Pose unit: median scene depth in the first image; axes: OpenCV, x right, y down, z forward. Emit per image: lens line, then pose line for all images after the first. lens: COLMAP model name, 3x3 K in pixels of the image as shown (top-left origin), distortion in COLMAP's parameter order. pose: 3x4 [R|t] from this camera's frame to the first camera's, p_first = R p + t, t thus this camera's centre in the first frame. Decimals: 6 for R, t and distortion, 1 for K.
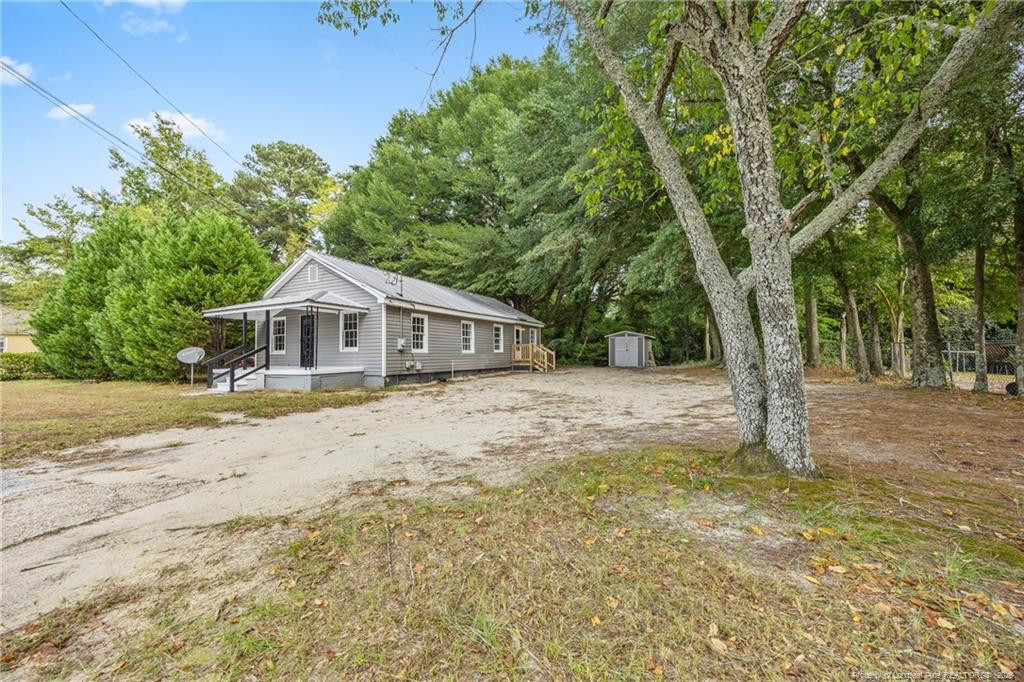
lens RADIAL K [[390.6, 0, 515.3], [0, 390.6, 341.8], [0, 0, 1]] dist [-0.002313, 0.000768]
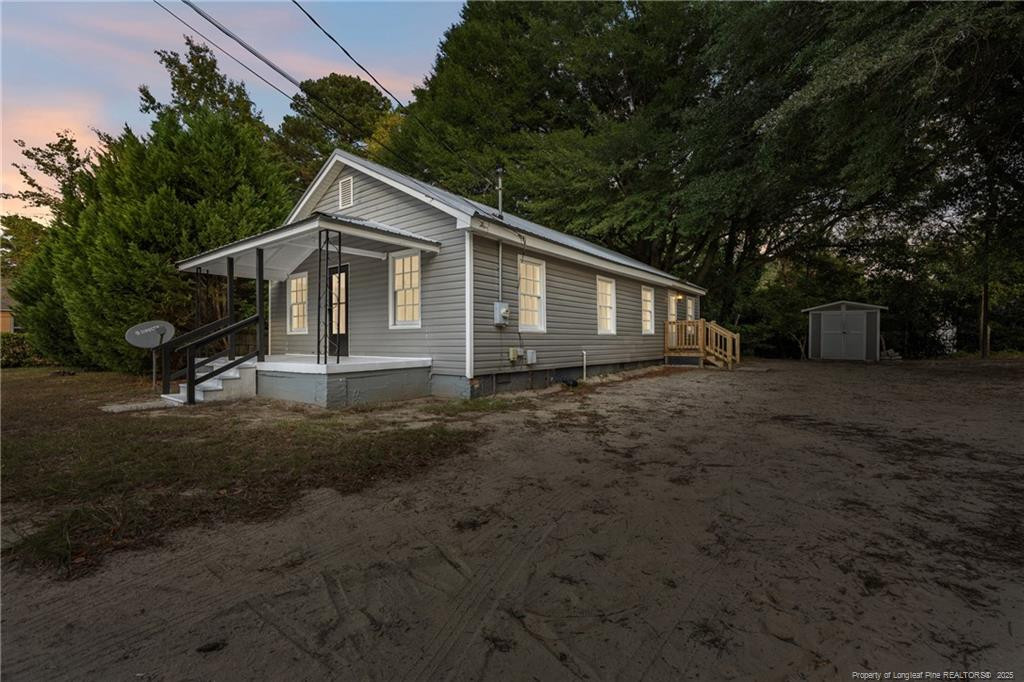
lens RADIAL K [[429.7, 0, 511.0], [0, 429.7, 342.9], [0, 0, 1]] dist [-0.003168, -0.000347]
pose [[0.981746, 0.007020, -0.190067, -0.165327], [0.000042, 0.999311, 0.037126, 0.021940], [0.190196, -0.036457, 0.981069, 0.433969]]
